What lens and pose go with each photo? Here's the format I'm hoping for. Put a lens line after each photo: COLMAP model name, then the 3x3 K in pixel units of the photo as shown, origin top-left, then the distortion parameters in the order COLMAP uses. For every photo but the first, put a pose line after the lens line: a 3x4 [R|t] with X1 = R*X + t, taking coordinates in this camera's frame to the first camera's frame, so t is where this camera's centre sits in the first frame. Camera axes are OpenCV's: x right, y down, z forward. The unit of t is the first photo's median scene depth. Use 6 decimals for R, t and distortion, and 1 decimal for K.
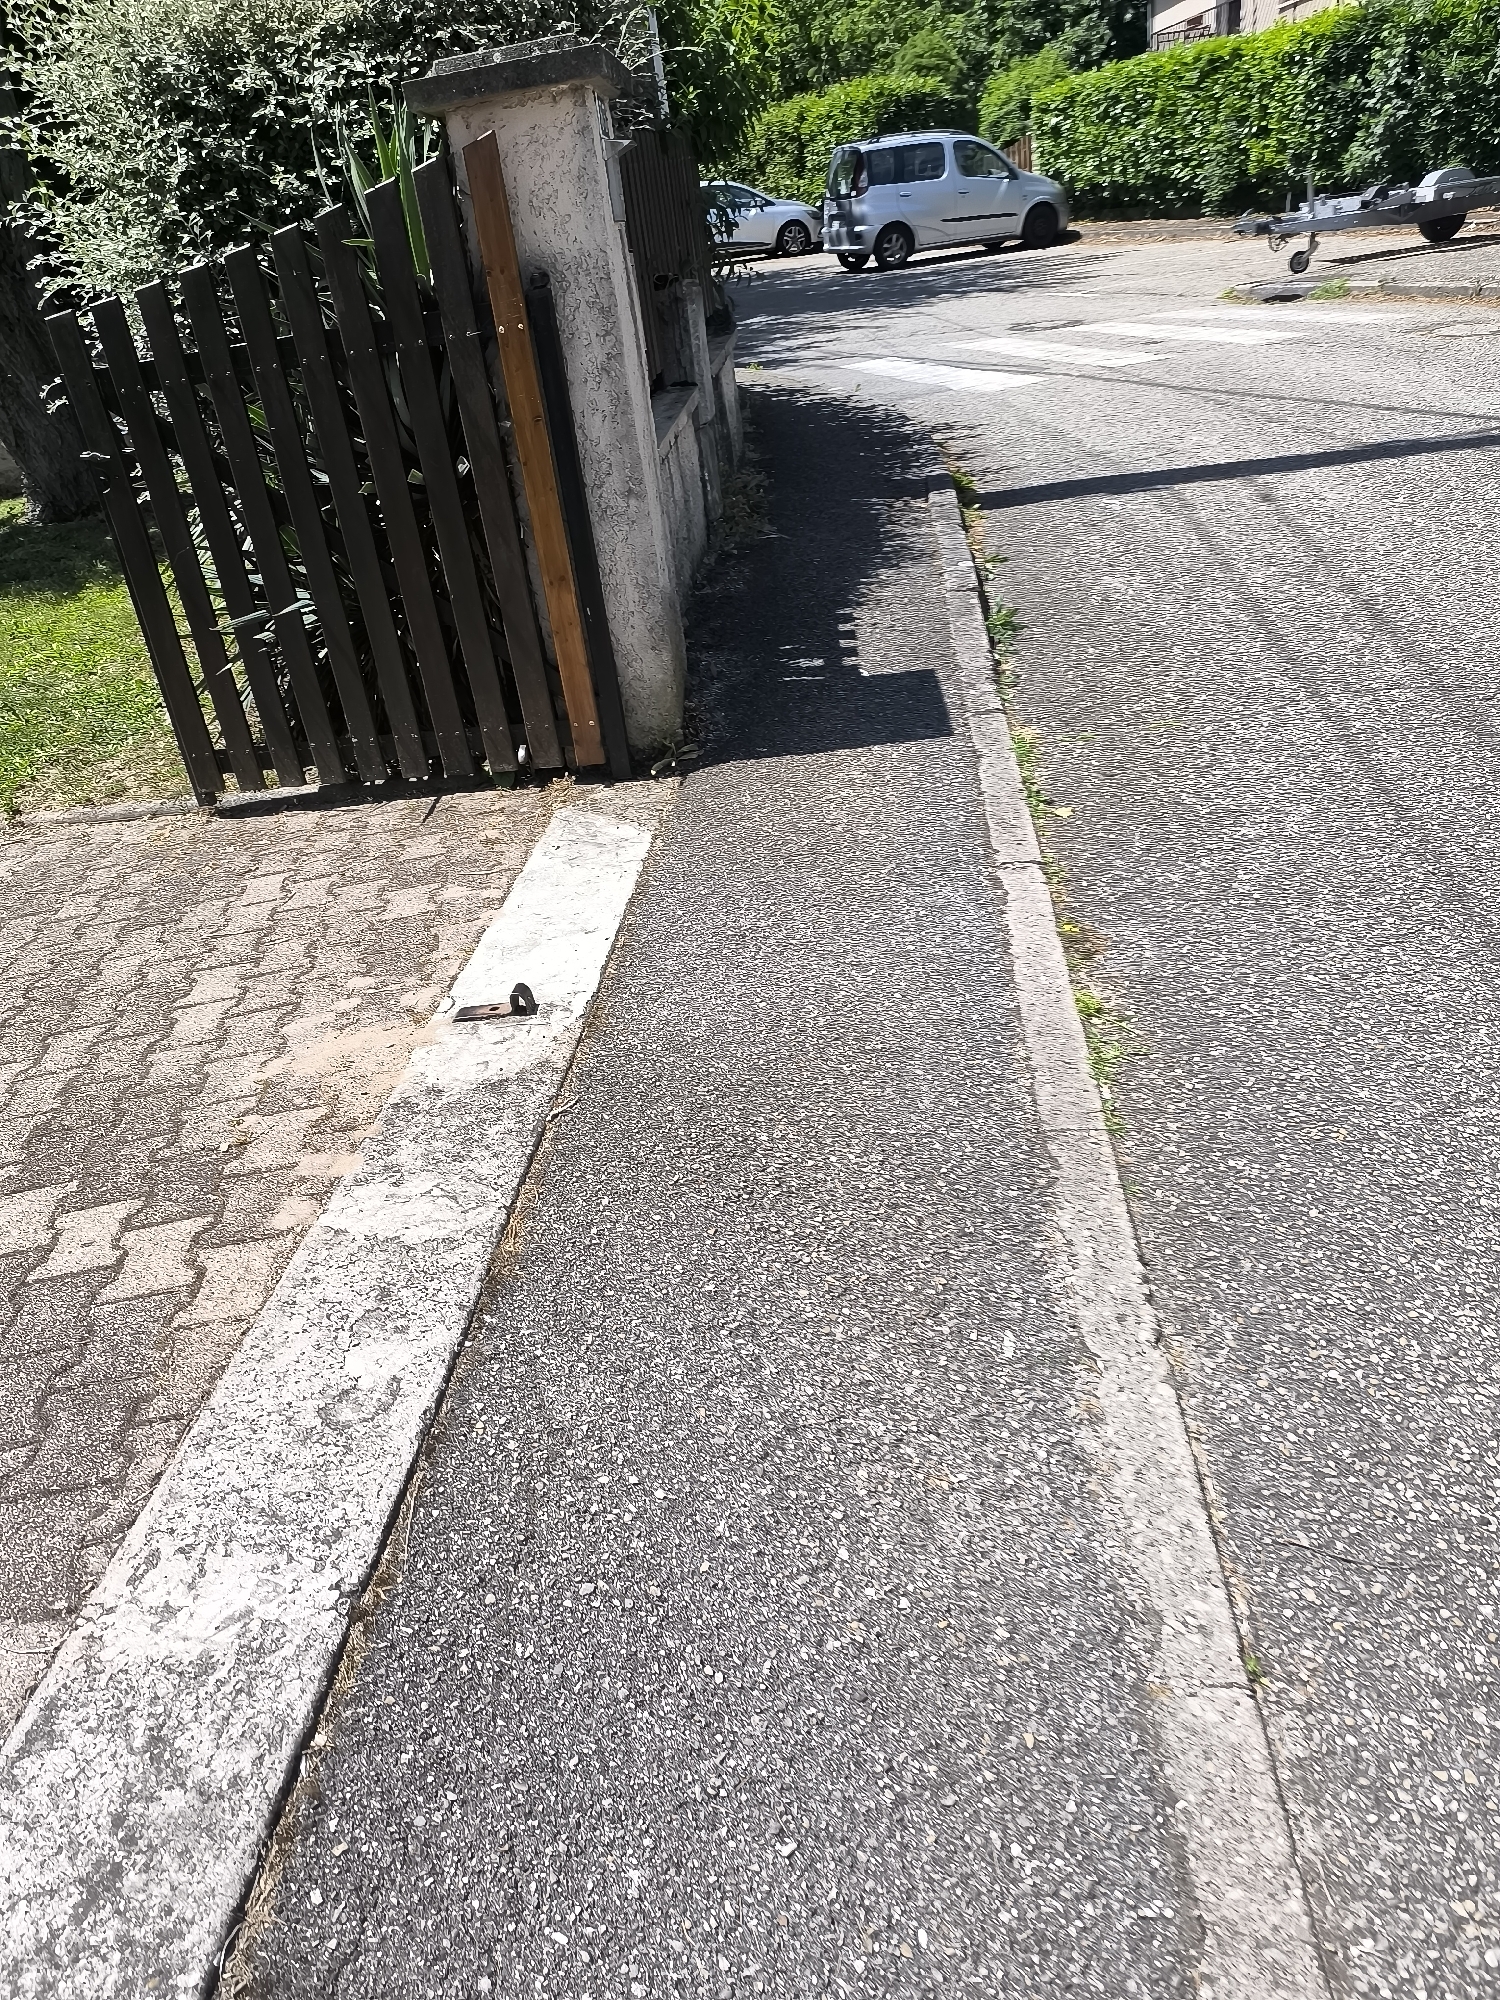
lens RADIAL K [[1229.7, 0, 750.0], [0, 1229.7, 1000.0], [0, 0, 1]] dist [-0.003741, -0.006451]
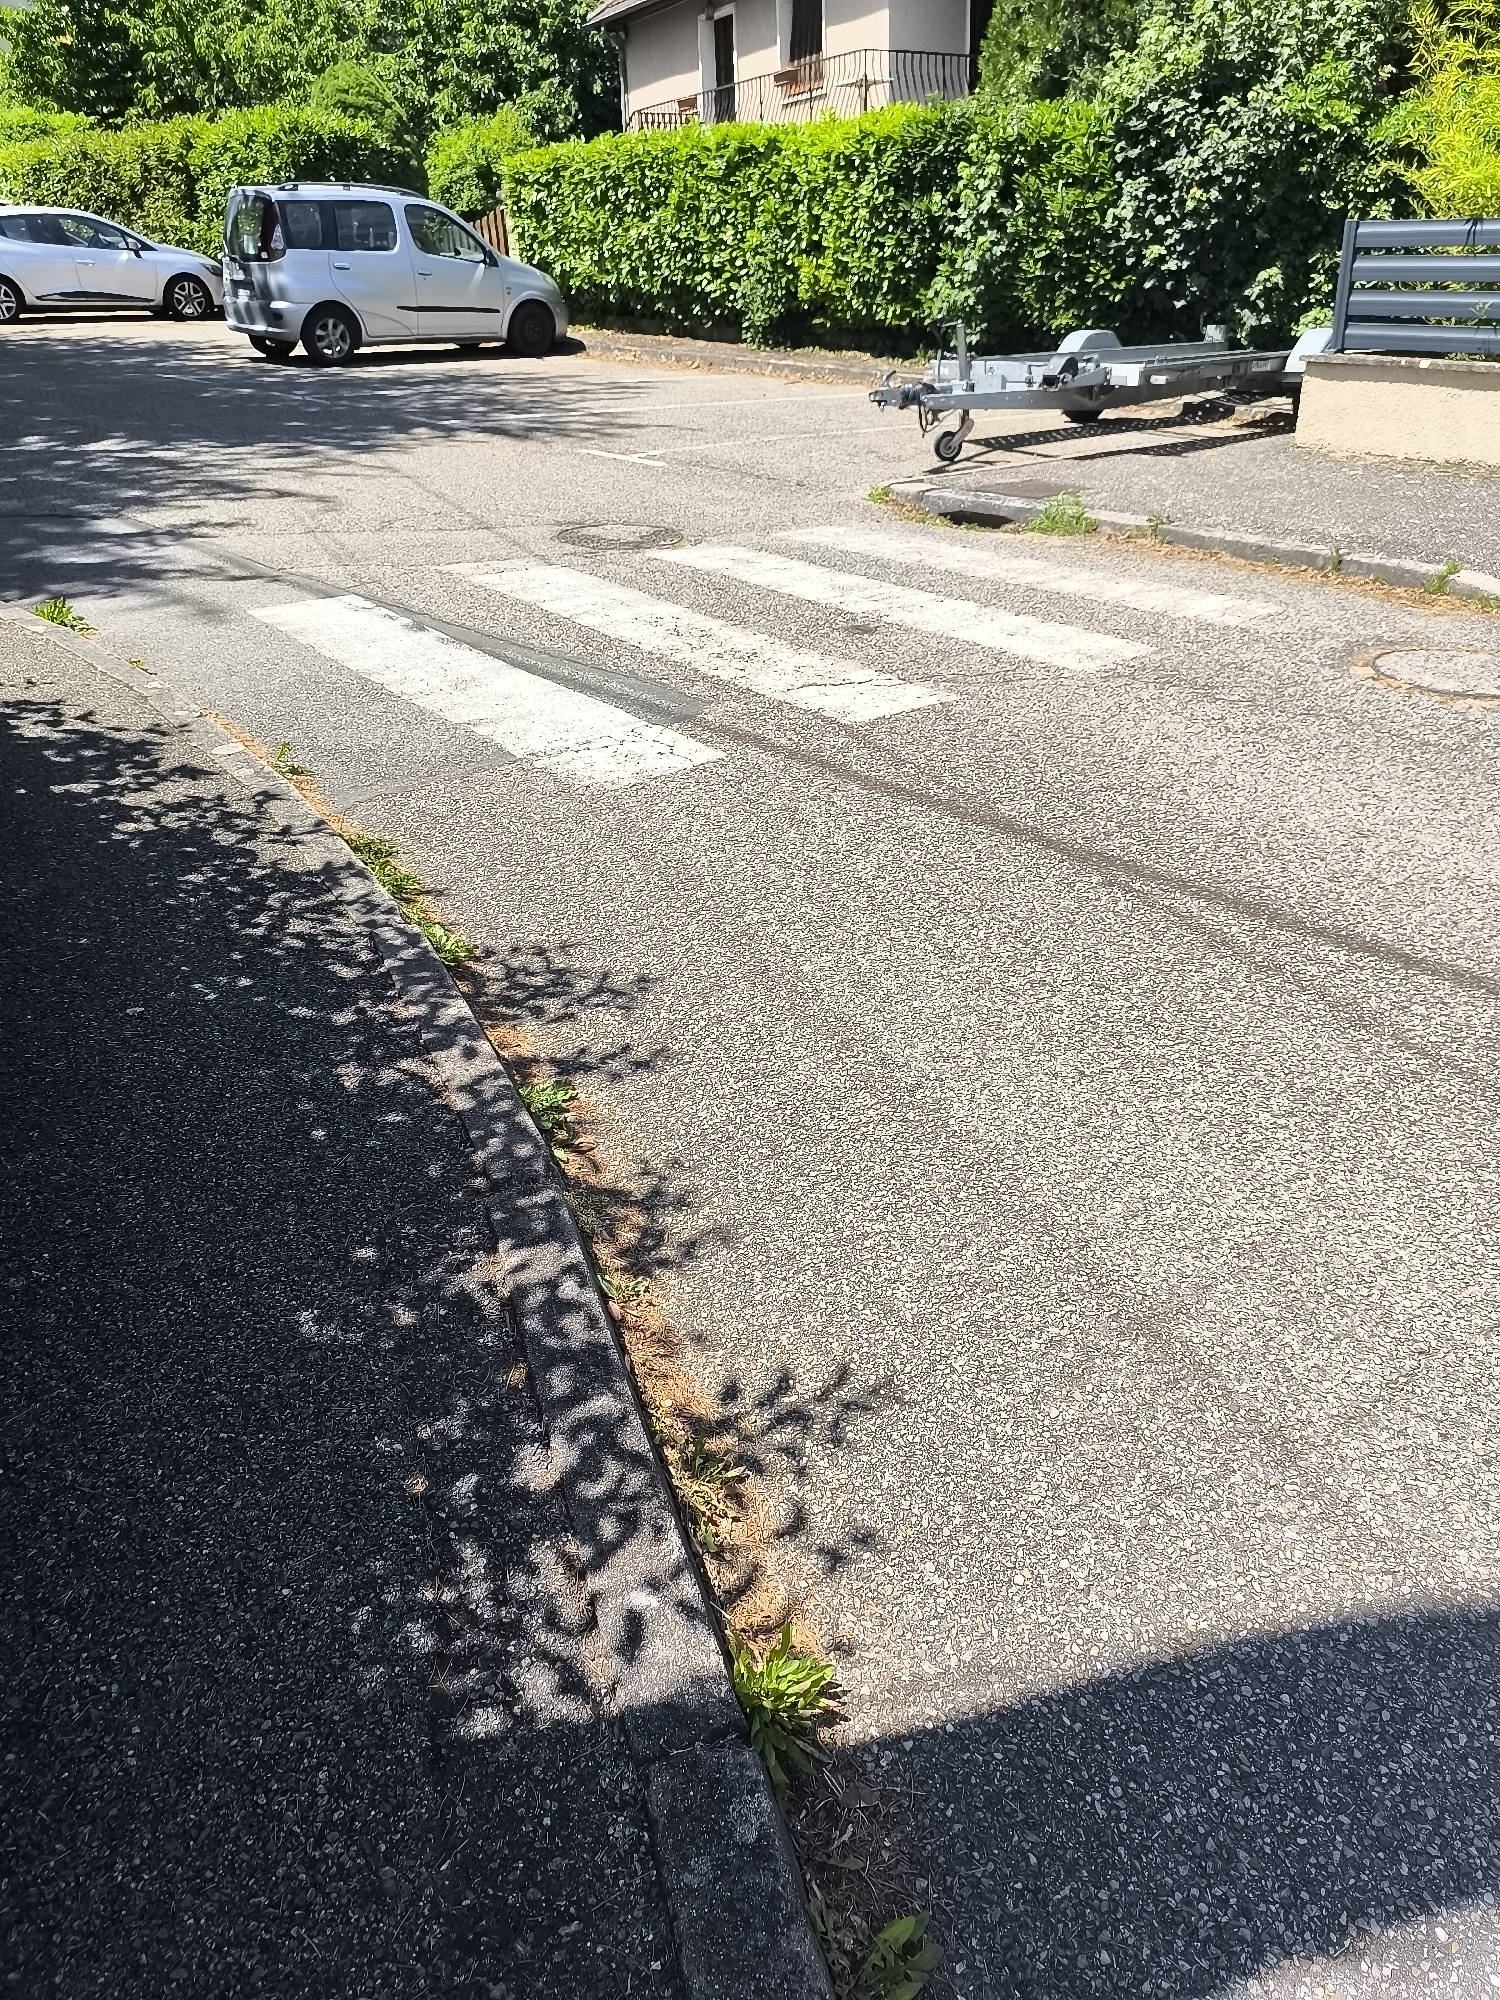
lens RADIAL K [[1366.0, 0, 750.0], [0, 1366.0, 1000.0], [0, 0, 1]] dist [0.010917, -0.002971]
pose [[0.927808, -0.071211, 0.366199, 0.025270], [0.103745, 0.992143, -0.069917, -0.156847], [-0.358343, 0.102861, 0.927906, 0.223832]]
